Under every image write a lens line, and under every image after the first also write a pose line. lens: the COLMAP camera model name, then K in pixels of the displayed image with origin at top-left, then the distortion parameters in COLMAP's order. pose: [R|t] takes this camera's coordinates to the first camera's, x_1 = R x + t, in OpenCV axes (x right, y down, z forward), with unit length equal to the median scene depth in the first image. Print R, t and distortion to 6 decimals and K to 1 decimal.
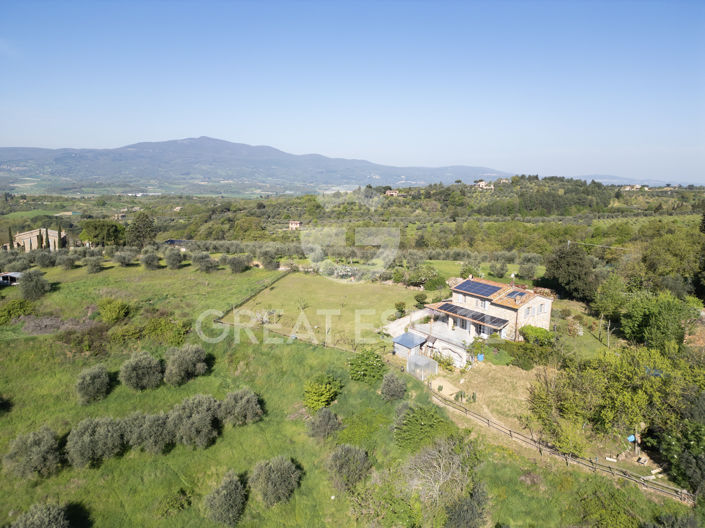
lens RADIAL K [[489.7, 0, 352.5], [0, 489.7, 264.0], [0, 0, 1]] dist [0.070964, -0.069995]
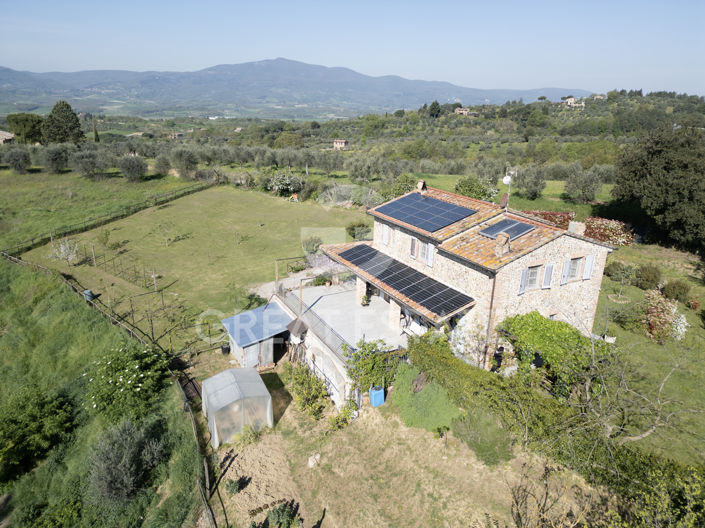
lens RADIAL K [[489.7, 0, 352.5], [0, 489.7, 264.0], [0, 0, 1]] dist [0.070964, -0.069995]
pose [[0.988308, 0.049933, -0.144061, 0.196559], [-0.028934, 0.989106, 0.144336, 0.026779], [0.149699, -0.138480, 0.978986, 0.443799]]
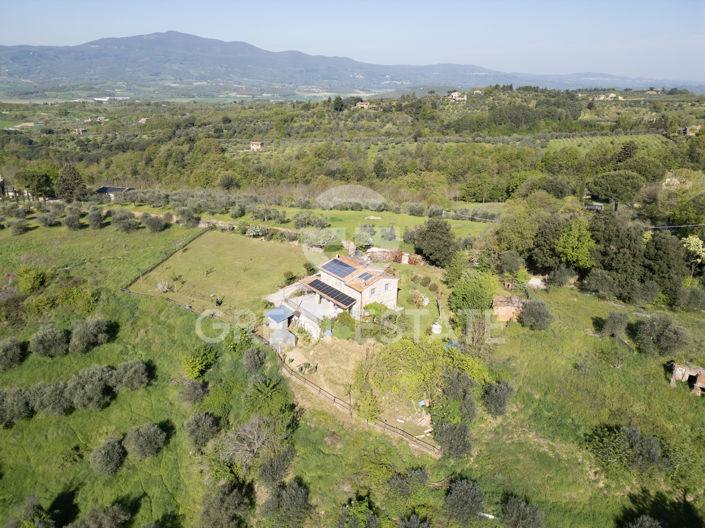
lens RADIAL K [[489.7, 0, 352.5], [0, 489.7, 264.0], [0, 0, 1]] dist [0.070964, -0.069995]
pose [[0.999470, -0.015861, 0.028437, 0.193819], [0.010263, 0.982276, 0.187157, -0.133917], [-0.030902, -0.186766, 0.981918, -0.097437]]
